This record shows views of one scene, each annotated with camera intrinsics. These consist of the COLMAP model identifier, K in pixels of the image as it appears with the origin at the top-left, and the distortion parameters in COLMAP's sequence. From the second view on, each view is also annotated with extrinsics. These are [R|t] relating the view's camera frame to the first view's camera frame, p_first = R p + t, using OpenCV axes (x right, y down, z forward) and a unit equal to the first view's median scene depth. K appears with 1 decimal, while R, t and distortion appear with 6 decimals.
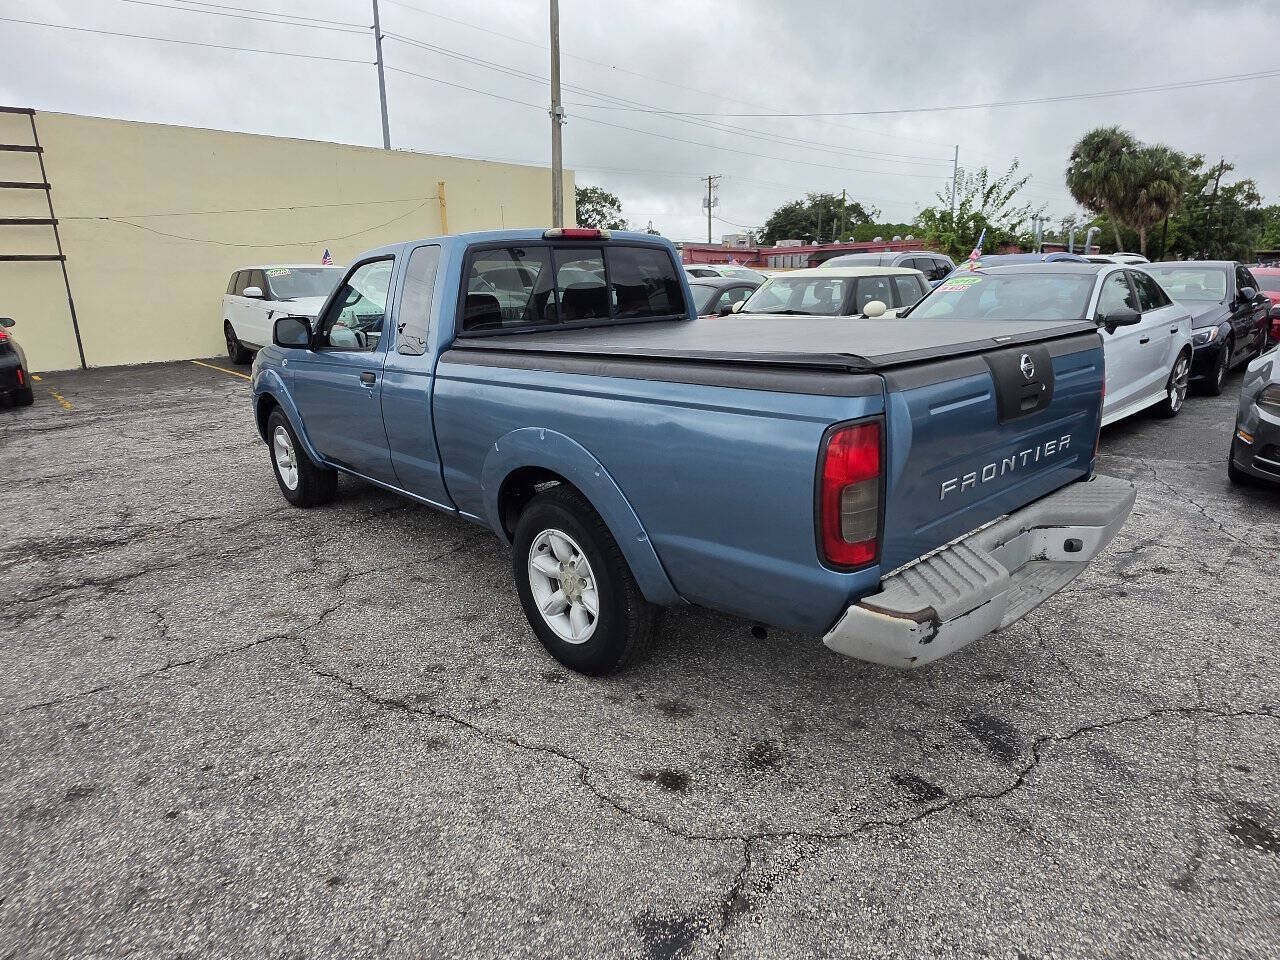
lens RADIAL K [[754.2, 0, 633.0], [0, 754.2, 485.5], [0, 0, 1]] dist [-0.006934, 0.001547]
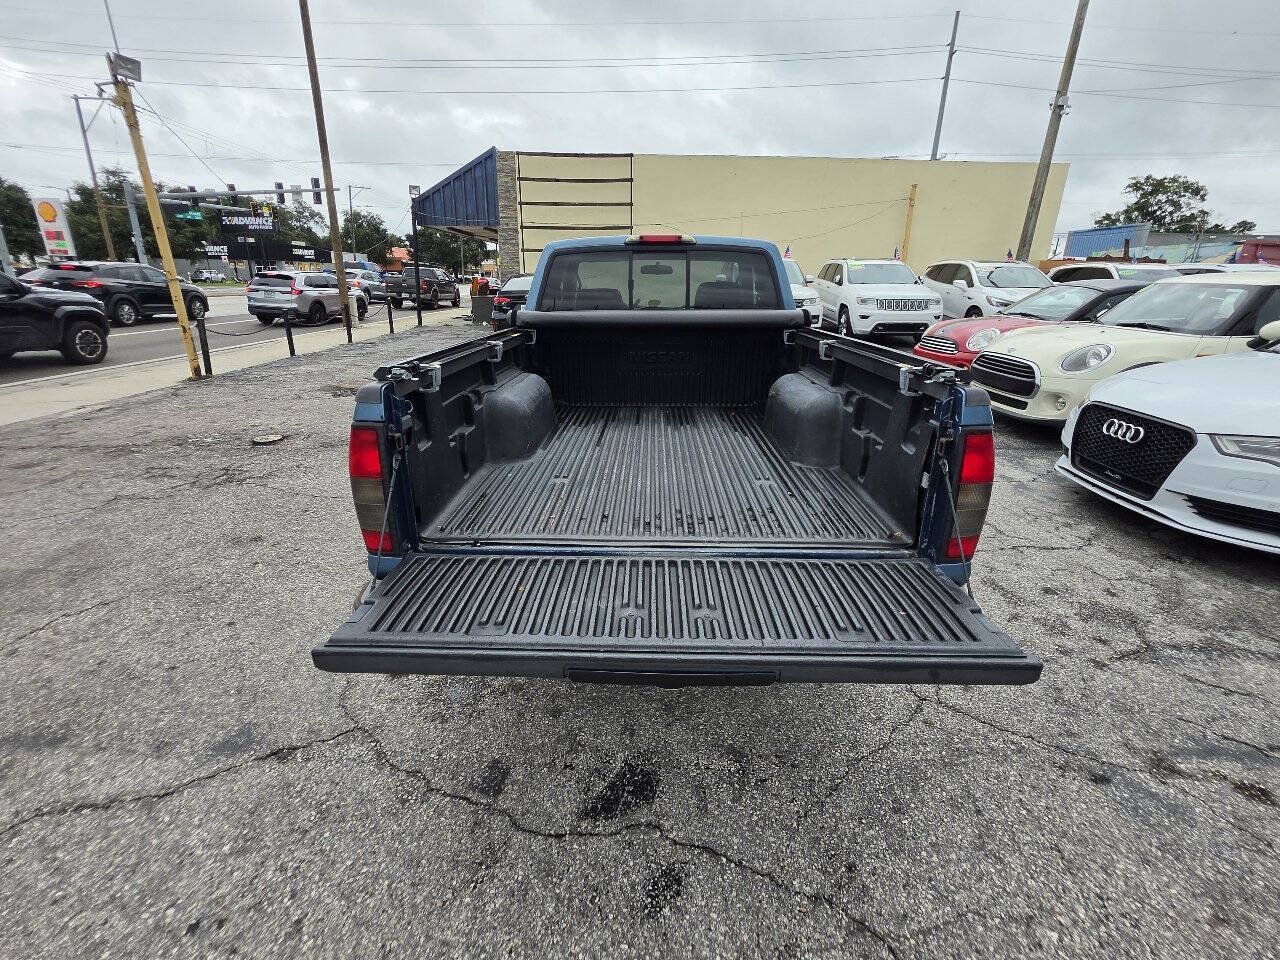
lens RADIAL K [[587.4, 0, 633.7], [0, 587.4, 482.5], [0, 0, 1]] dist [-0.009954, 0.004319]
pose [[0.730468, 0.254819, -0.633628, 0.520980], [-0.200985, 0.966907, 0.157148, -0.098099], [0.652703, 0.012558, 0.757510, 0.271696]]
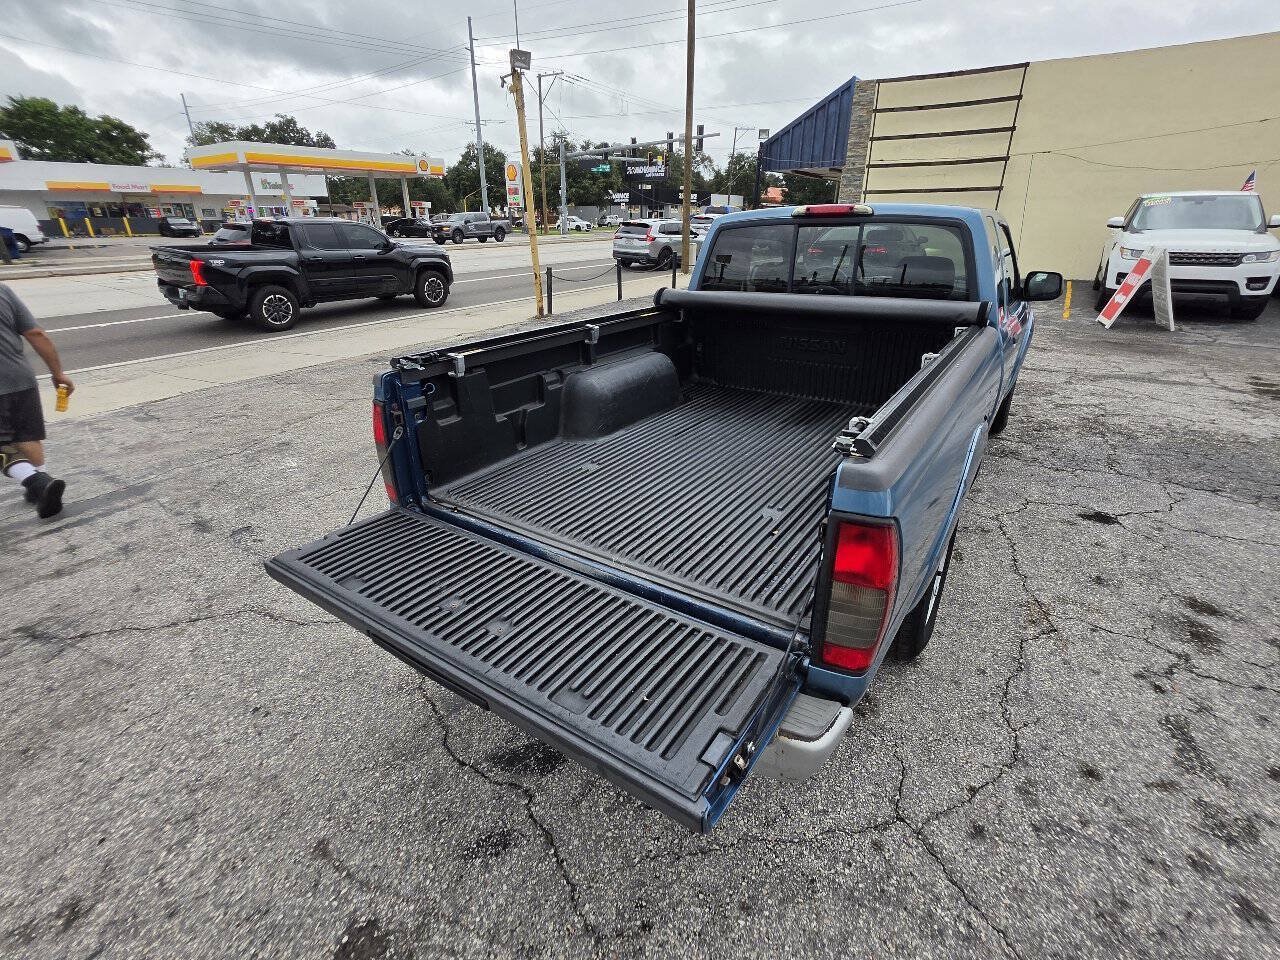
lens RADIAL K [[587.4, 0, 635.7], [0, 587.4, 483.0], [0, 0, 1]] dist [-0.009954, 0.004319]
pose [[0.244812, 0.419829, -0.873963, 0.652803], [-0.242179, 0.899298, 0.364160, -0.210174], [0.938838, 0.122505, 0.321833, 0.501891]]
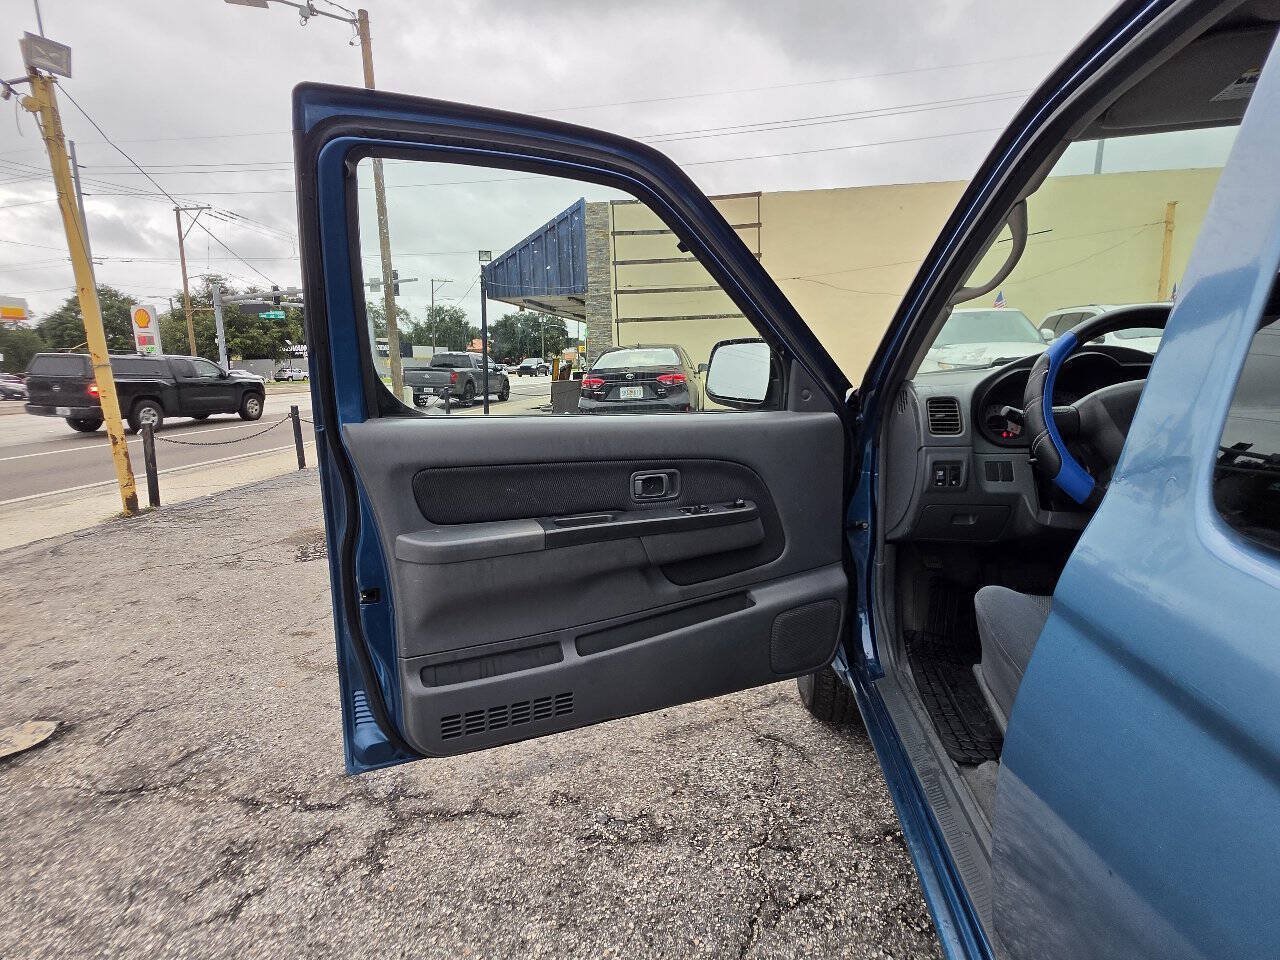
lens RADIAL K [[647.4, 0, 630.9], [0, 647.4, 482.4], [0, 0, 1]] dist [-0.008019, 0.002353]
pose [[0.632205, 0.144777, -0.761155, -0.263948], [-0.181933, 0.982659, 0.035798, -0.152142], [0.753138, 0.115847, 0.647582, 0.771243]]
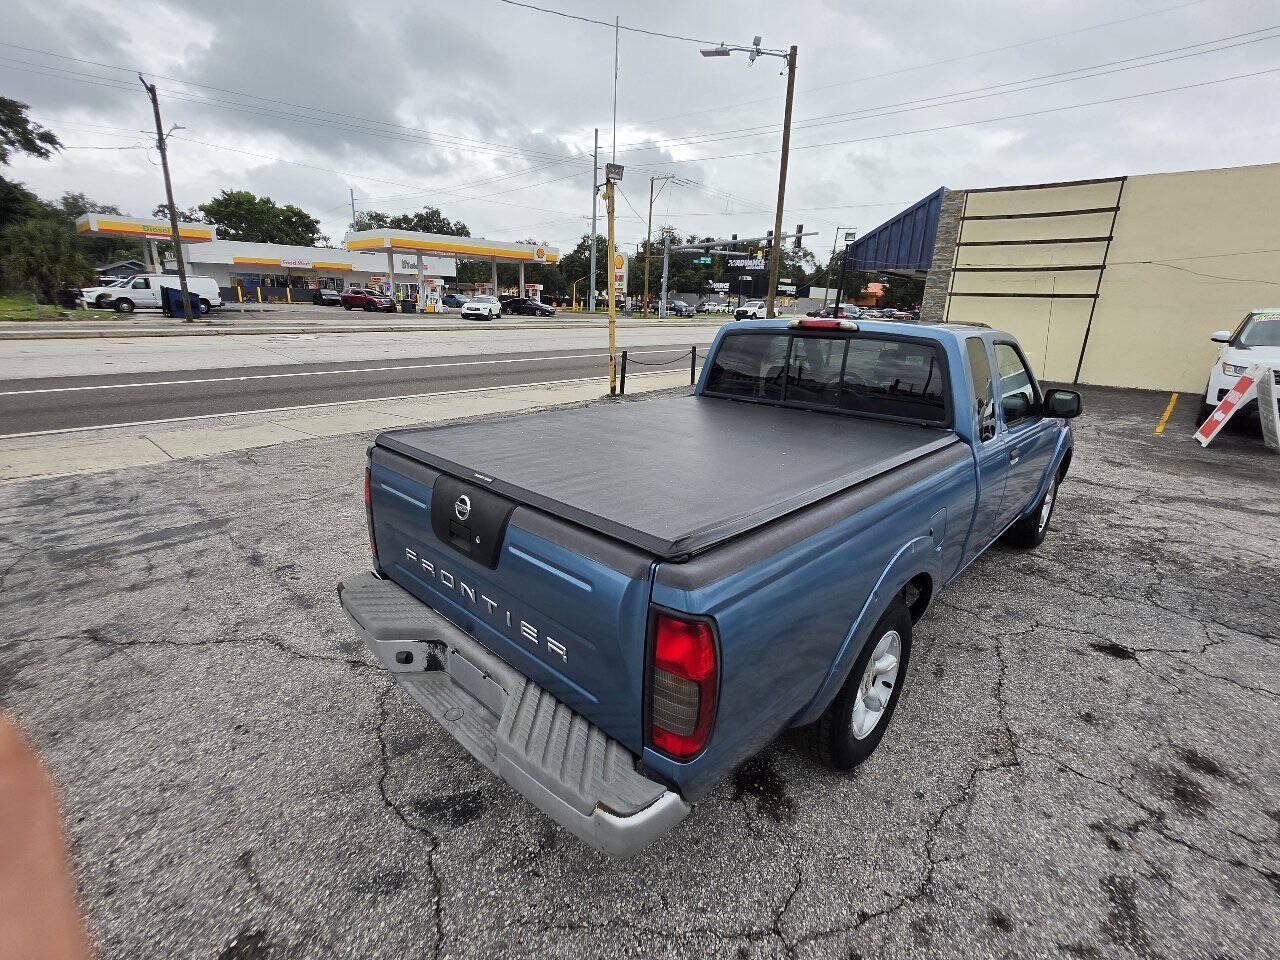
lens RADIAL K [[587.4, 0, 636.3], [0, 587.4, 482.7], [0, 0, 1]] dist [-0.009954, 0.004319]
pose [[0.083901, 0.318785, -0.944106, 0.716460], [-0.282680, 0.916139, 0.284220, -0.268500], [0.955538, 0.243034, 0.166979, 0.608601]]
